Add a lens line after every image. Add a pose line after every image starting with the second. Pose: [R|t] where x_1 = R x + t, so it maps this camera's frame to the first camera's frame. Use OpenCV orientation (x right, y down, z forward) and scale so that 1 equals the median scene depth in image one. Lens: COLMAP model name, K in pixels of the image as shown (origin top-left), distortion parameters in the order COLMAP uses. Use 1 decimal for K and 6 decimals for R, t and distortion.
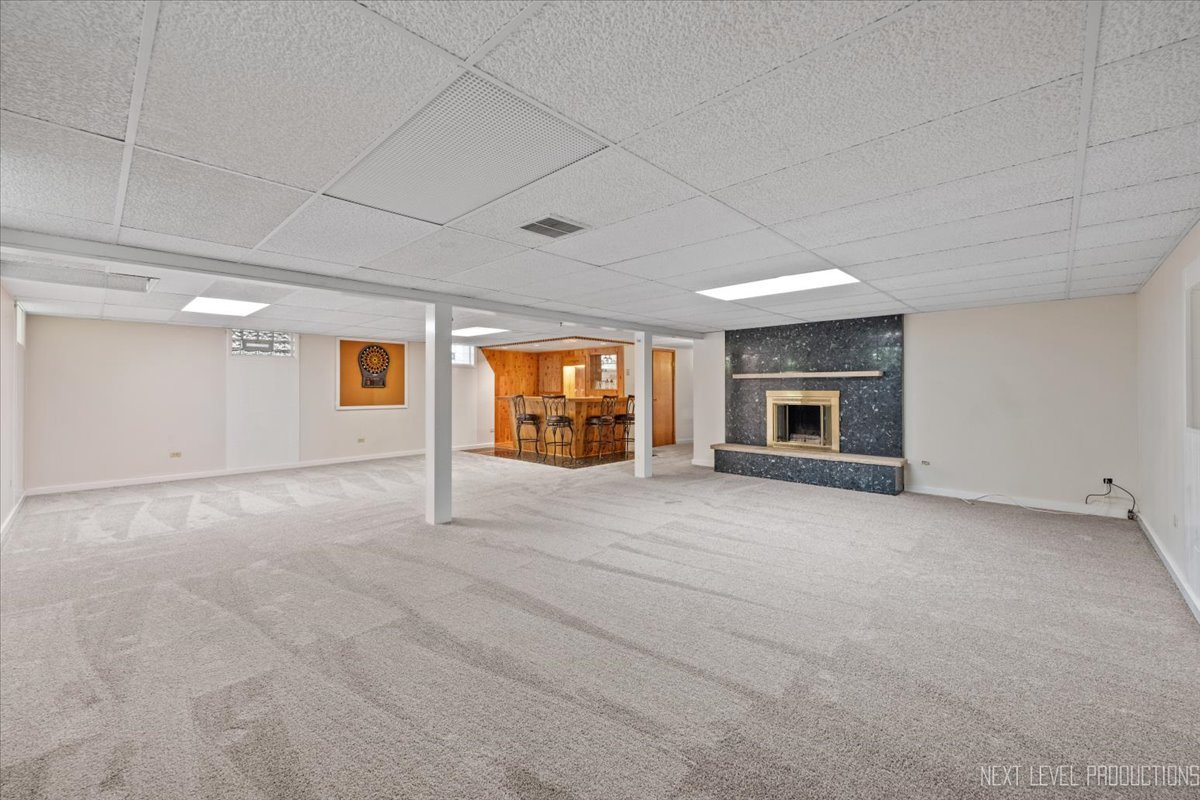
lens RADIAL K [[484.6, 0, 594.6], [0, 484.6, 395.1], [0, 0, 1]] dist [-0.007355, 0.000159]
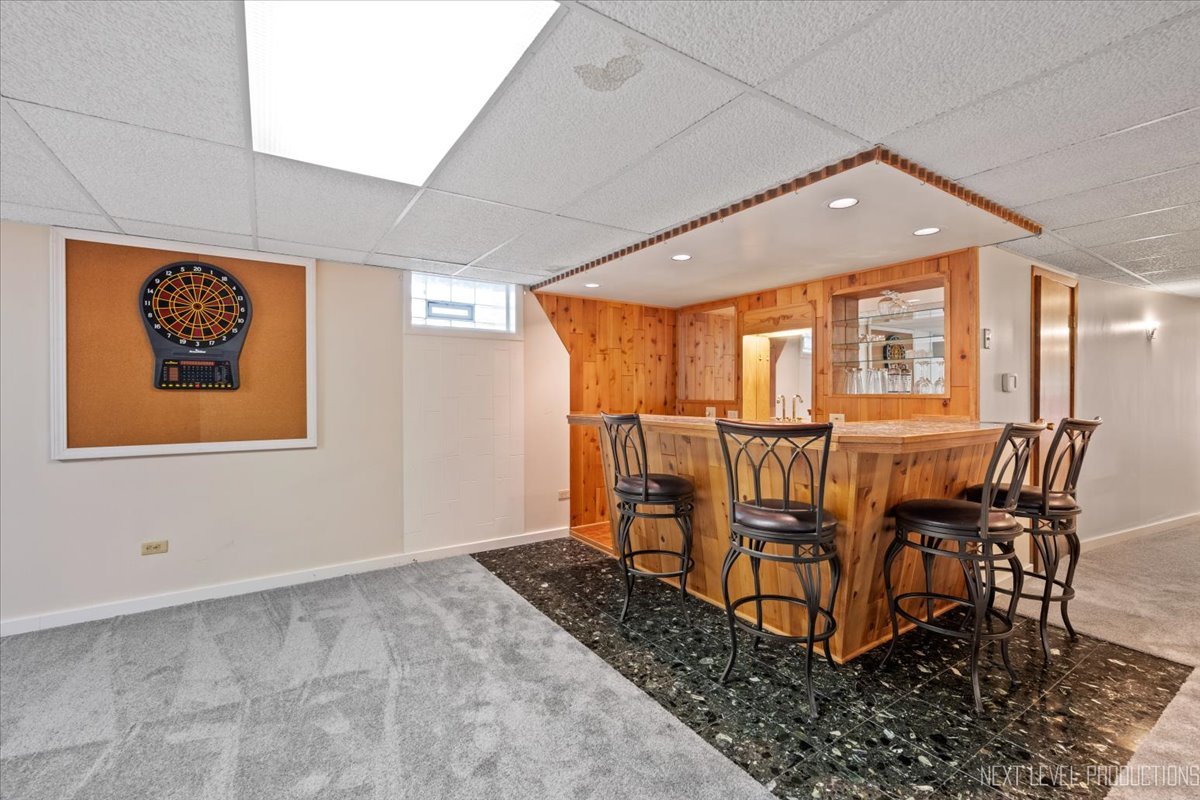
lens RADIAL K [[525.8, 0, 594.3], [0, 525.8, 394.2], [0, 0, 1]] dist [-0.004833, -0.000133]
pose [[0.973393, 0.000148, -0.229142, -0.099607], [-0.002778, 0.999934, -0.011154, -0.008544], [0.229125, 0.011494, 0.973329, 0.672814]]
